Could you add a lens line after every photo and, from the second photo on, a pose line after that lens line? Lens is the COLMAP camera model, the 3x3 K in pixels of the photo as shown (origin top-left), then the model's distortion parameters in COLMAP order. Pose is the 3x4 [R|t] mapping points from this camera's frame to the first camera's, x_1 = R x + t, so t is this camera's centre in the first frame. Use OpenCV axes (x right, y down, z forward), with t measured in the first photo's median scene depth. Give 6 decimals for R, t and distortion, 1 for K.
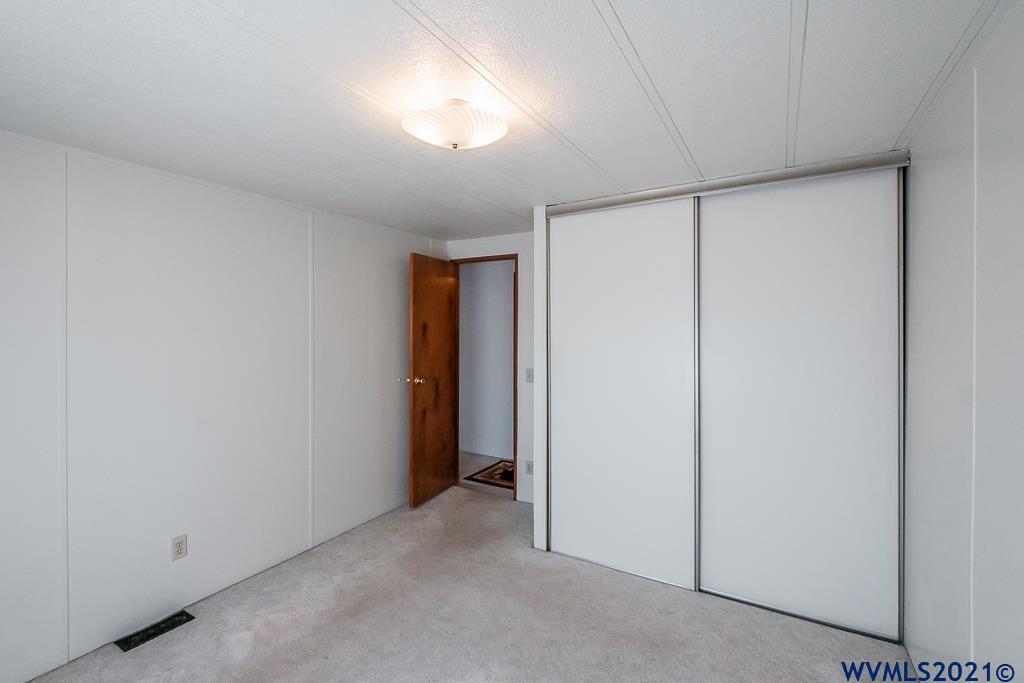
lens RADIAL K [[453.2, 0, 511.8], [0, 453.2, 333.0], [0, 0, 1]] dist [-0.001394, -0.000072]
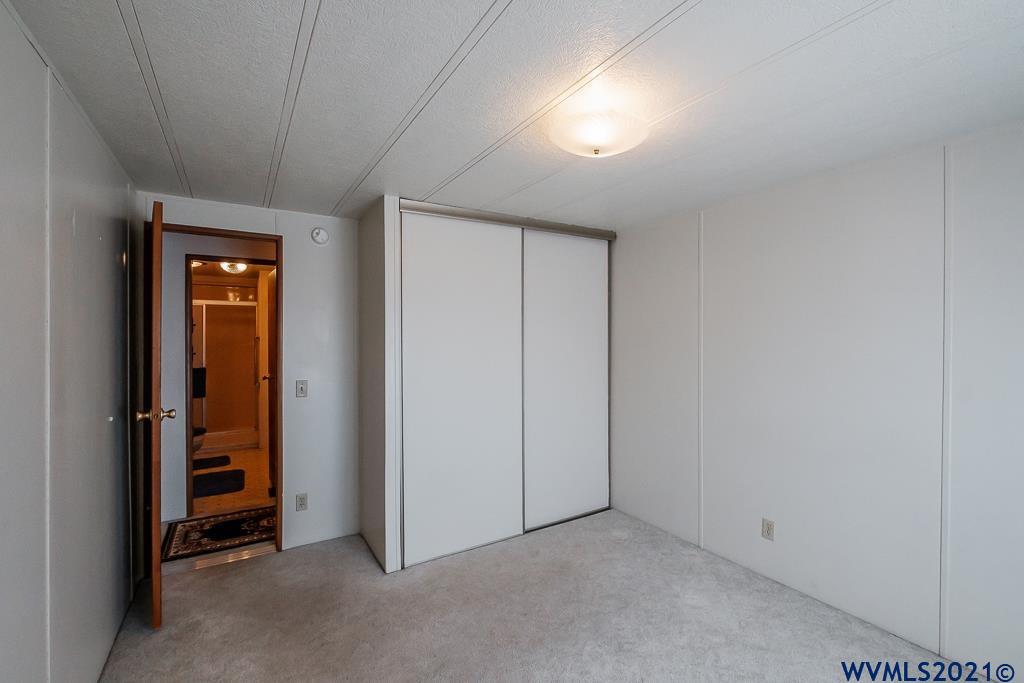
lens RADIAL K [[453.2, 0, 511.1], [0, 453.2, 338.0], [0, 0, 1]] dist [-0.001394, -0.000072]
pose [[0.472926, -0.011772, 0.881023, -0.605972], [0.014211, 0.999883, 0.005731, 0.004386], [-0.880987, 0.009810, 0.473038, 0.344742]]
